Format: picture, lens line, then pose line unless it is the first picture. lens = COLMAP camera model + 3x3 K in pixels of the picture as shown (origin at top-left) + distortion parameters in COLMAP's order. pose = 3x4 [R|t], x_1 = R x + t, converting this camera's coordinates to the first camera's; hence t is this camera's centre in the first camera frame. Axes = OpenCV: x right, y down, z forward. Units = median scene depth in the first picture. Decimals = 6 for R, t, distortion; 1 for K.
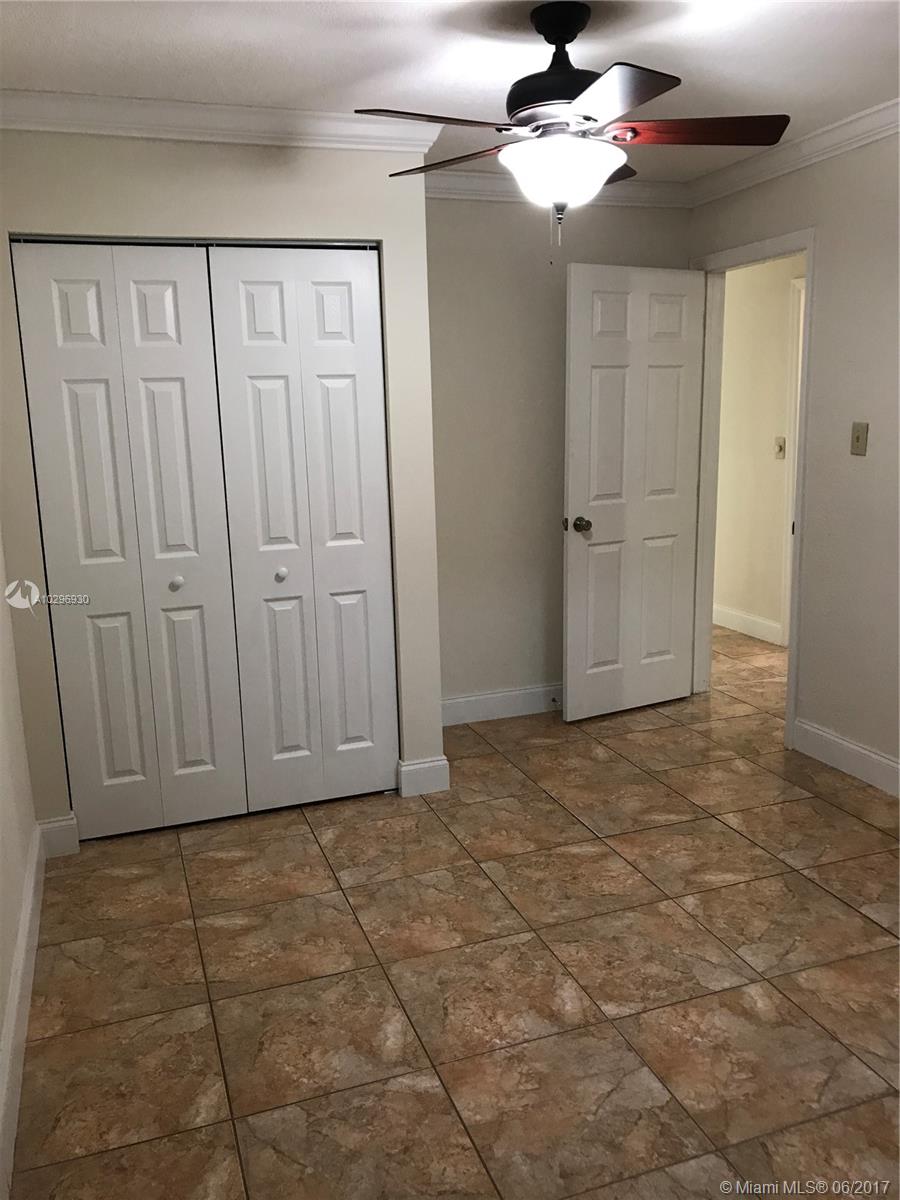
lens RADIAL K [[990.7, 0, 450.5], [0, 990.7, 599.5], [0, 0, 1]] dist [0.016213, 0.000533]
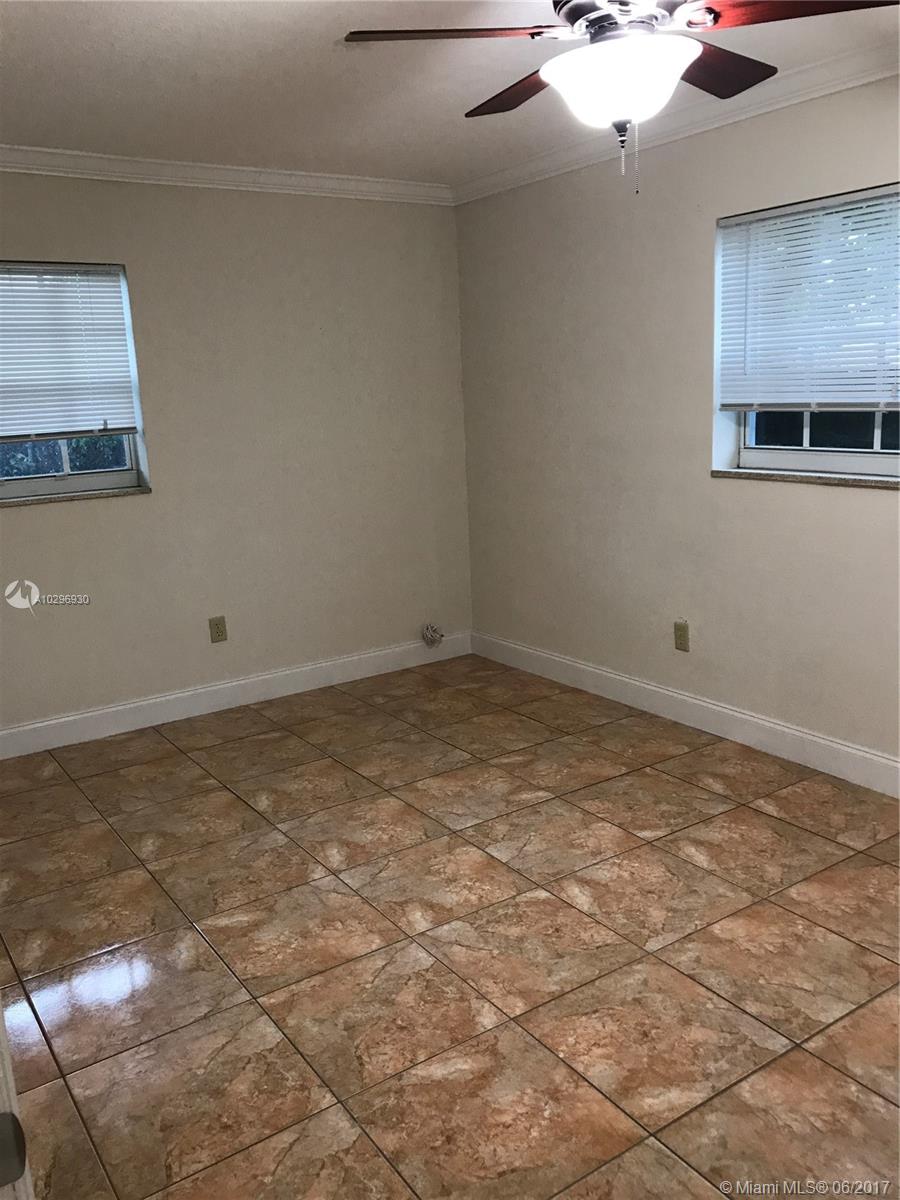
lens RADIAL K [[990.7, 0, 450.3], [0, 990.7, 600.2], [0, 0, 1]] dist [0.016213, 0.000533]
pose [[-0.965513, 0.122087, -0.229953, 0.474913], [0.019749, 0.915036, 0.402888, -0.367193], [0.259603, 0.384452, -0.885891, 1.808003]]
